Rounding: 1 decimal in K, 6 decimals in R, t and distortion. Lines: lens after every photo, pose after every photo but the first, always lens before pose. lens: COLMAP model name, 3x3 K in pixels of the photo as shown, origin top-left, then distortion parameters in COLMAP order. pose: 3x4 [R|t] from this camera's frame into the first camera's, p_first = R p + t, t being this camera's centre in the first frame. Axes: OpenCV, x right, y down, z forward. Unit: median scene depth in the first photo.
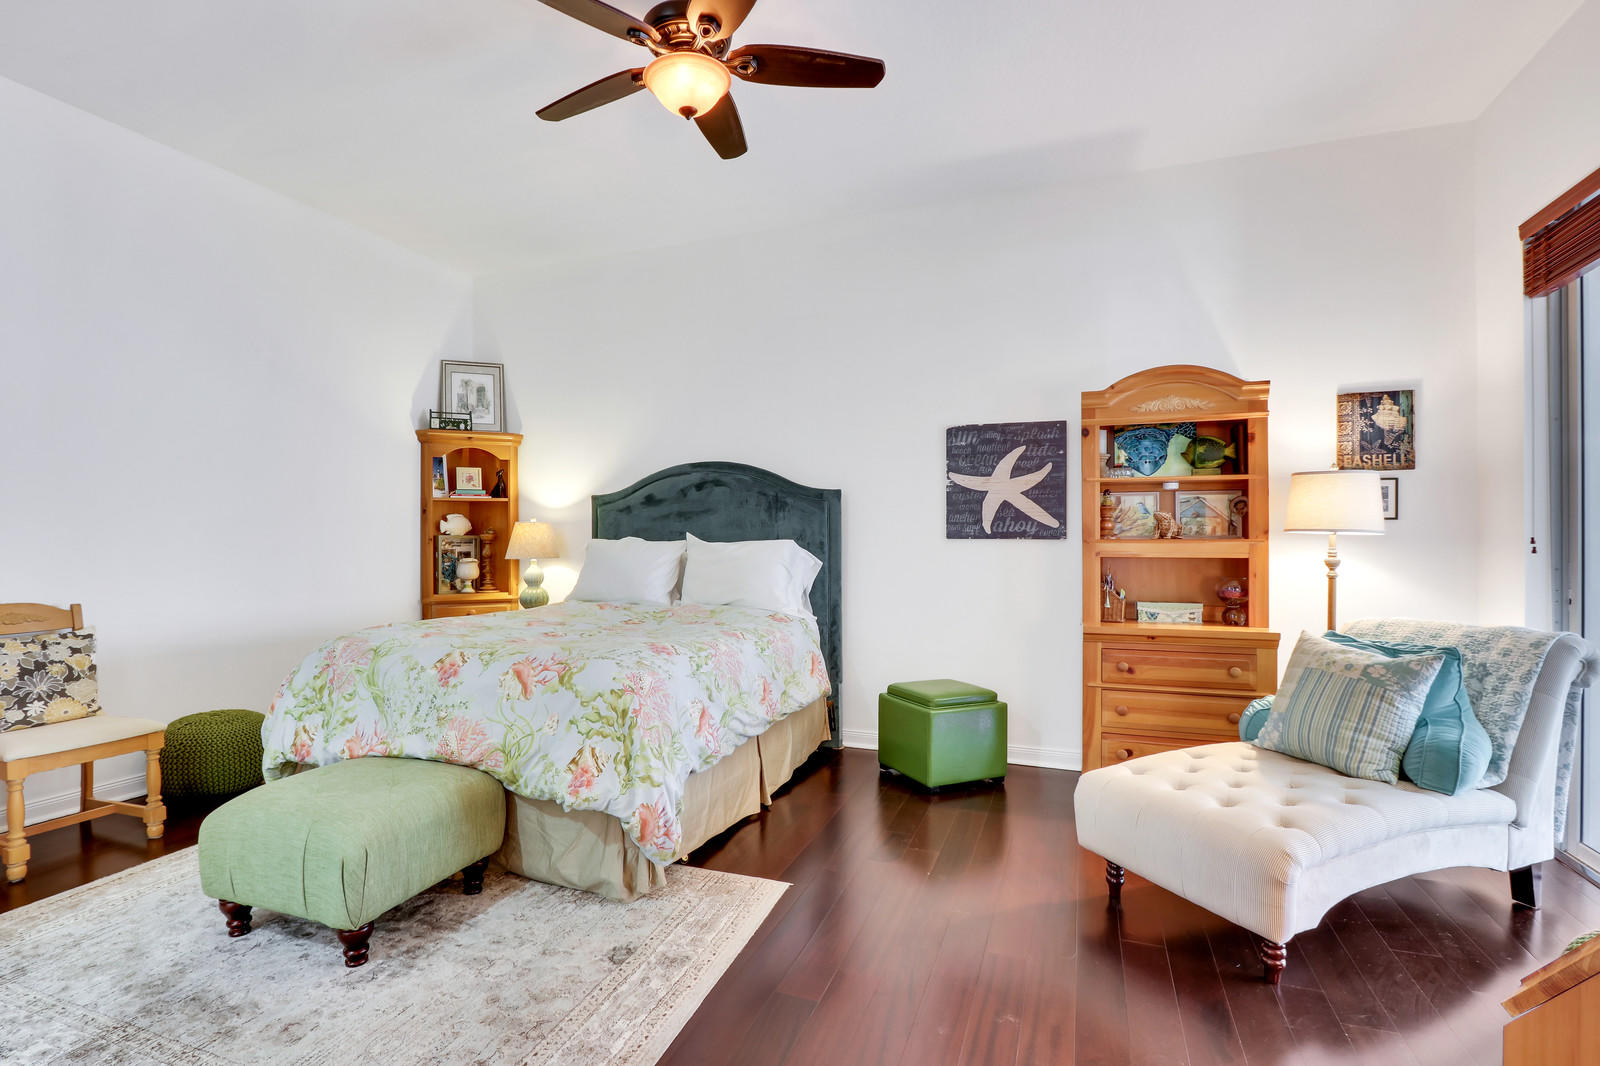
lens RADIAL K [[771.2, 0, 782.8], [0, 771.2, 537.4], [0, 0, 1]] dist [-0.014129, 0.000007]
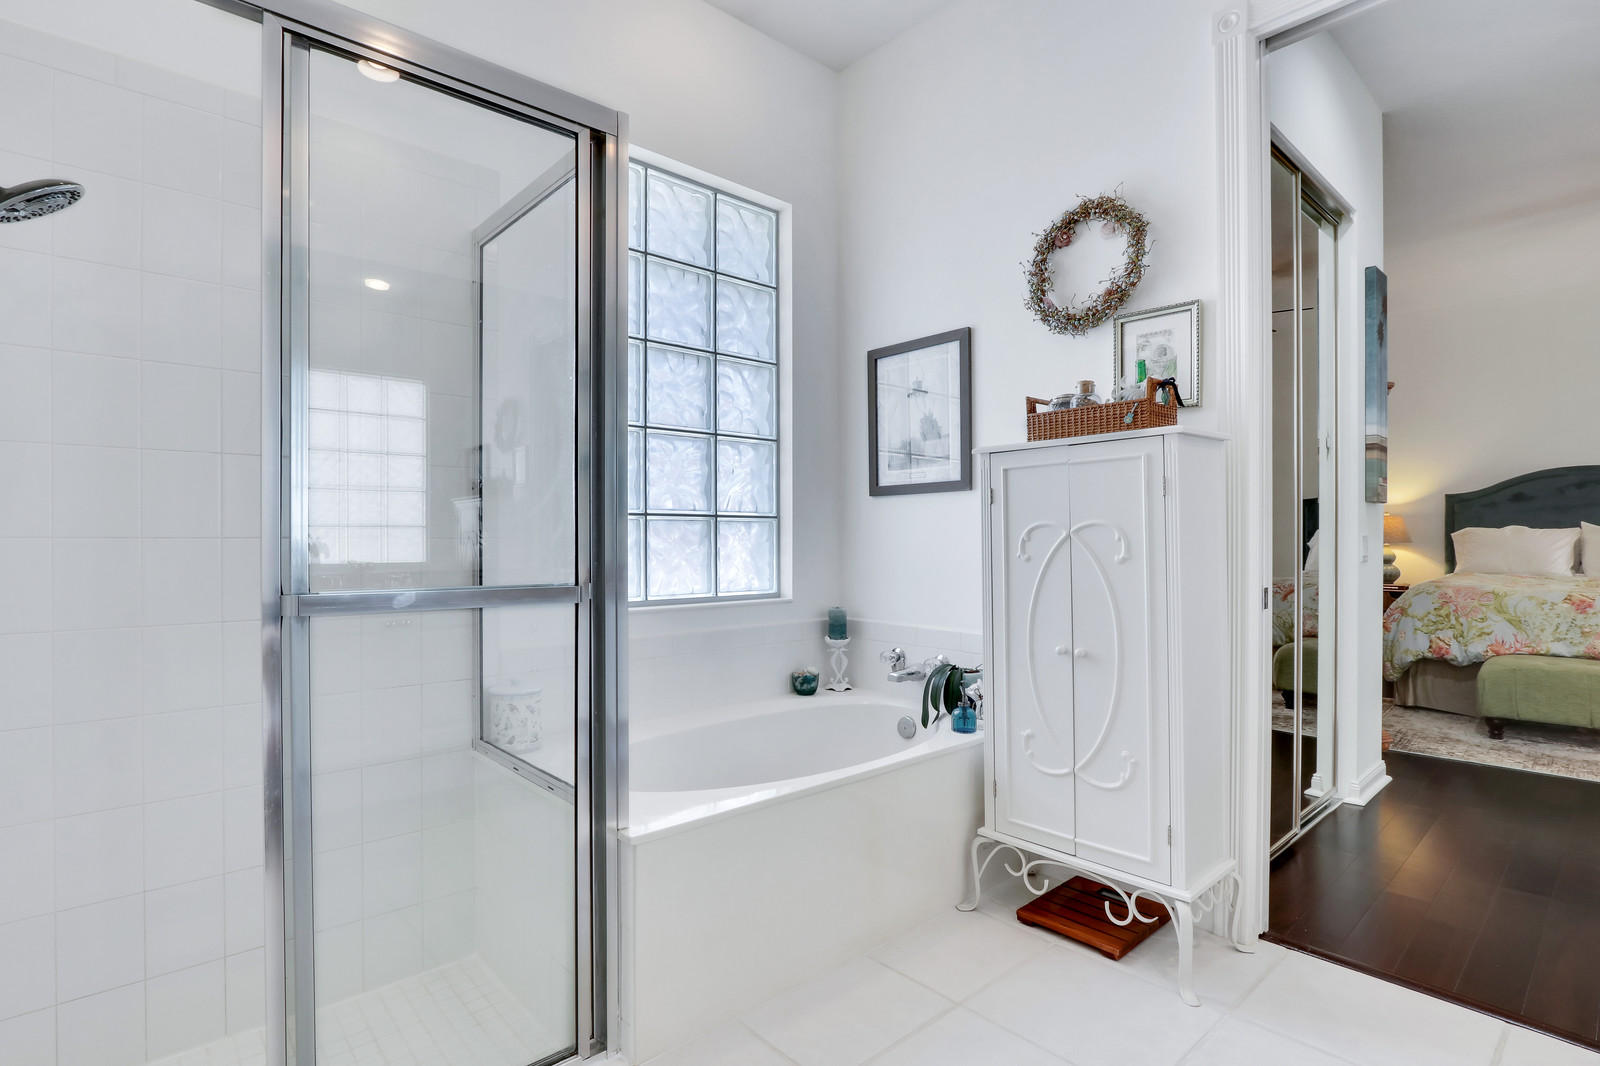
lens RADIAL K [[771.2, 0, 782.8], [0, 771.2, 537.4], [0, 0, 1]] dist [-0.014129, 0.000007]
pose [[0.883786, -0.006511, -0.467847, -0.727930], [0.008483, 0.999962, 0.002108, 0.006246], [0.467815, -0.005831, 0.883807, -0.764825]]
